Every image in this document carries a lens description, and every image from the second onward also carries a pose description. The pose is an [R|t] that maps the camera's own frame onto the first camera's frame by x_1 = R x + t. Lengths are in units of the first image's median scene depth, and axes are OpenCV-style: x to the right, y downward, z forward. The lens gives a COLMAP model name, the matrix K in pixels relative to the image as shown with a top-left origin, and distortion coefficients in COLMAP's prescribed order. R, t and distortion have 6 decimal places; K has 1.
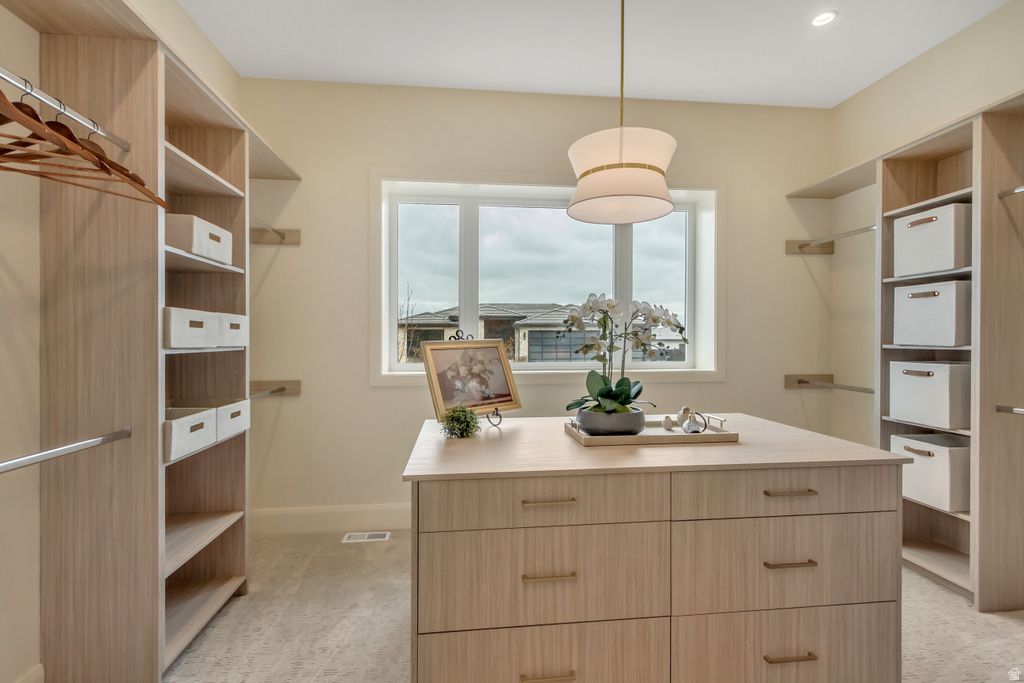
lens RADIAL K [[464.7, 0, 511.7], [0, 464.7, 341.0], [0, 0, 1]] dist [0.015444, -0.000420]
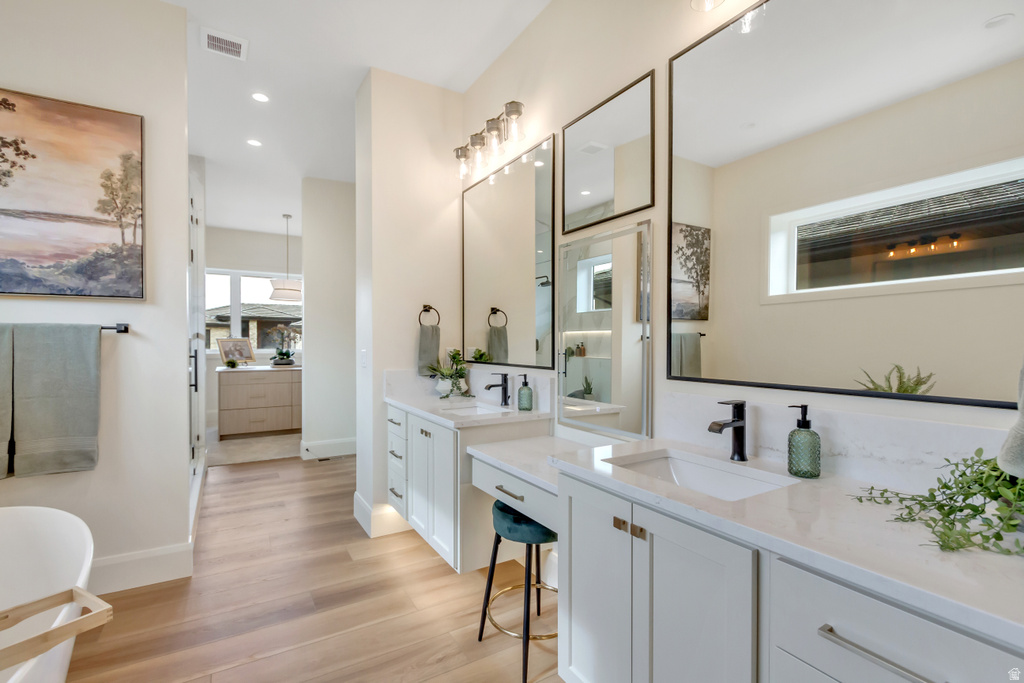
lens RADIAL K [[464.7, 0, 511.9], [0, 464.7, 342.6], [0, 0, 1]] dist [0.015444, -0.000420]
pose [[0.907210, 0.002514, 0.420671, 0.255801], [-0.002791, 0.999996, 0.000042, 0.019793], [-0.420669, -0.001212, 0.907213, -2.444242]]
